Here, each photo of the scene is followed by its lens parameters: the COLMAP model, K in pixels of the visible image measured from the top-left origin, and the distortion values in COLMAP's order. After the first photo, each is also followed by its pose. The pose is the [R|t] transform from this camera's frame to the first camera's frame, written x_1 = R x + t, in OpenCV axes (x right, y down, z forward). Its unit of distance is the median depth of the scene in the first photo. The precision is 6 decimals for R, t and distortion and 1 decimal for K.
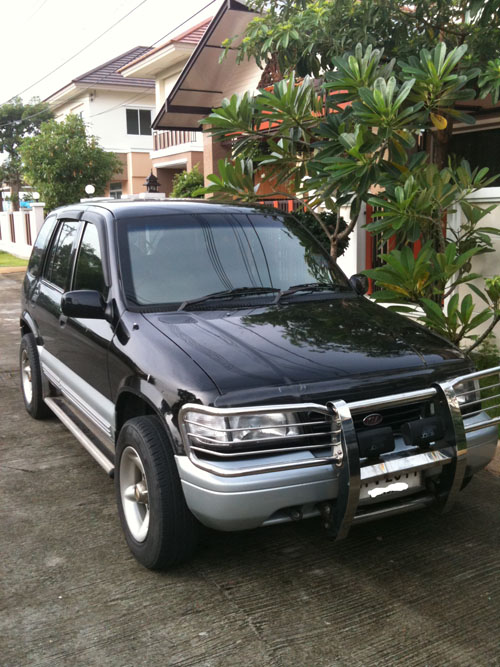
lens RADIAL K [[716.3, 0, 259.6], [0, 716.3, 351.6], [0, 0, 1]] dist [-0.016339, -0.049822]
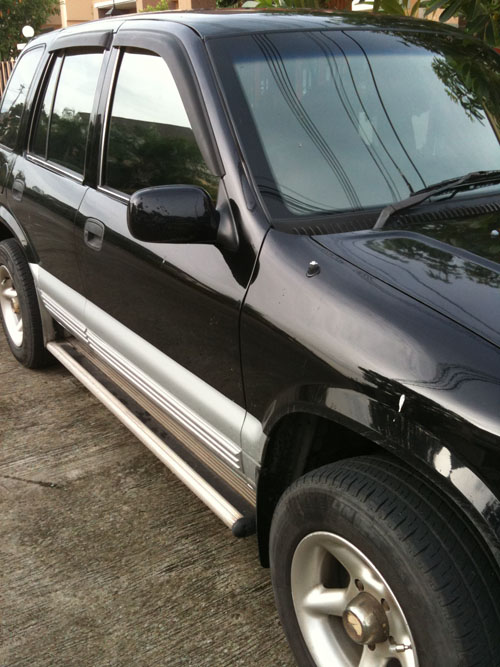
lens RADIAL K [[714.3, 0, 261.0], [0, 714.3, 334.7], [0, 0, 1]] dist [-0.006336, -0.021319]
pose [[0.995311, -0.044847, 0.085702, -0.185951], [0.029846, 0.985179, 0.168911, -0.053066], [-0.092007, -0.165561, 0.981898, 0.398209]]
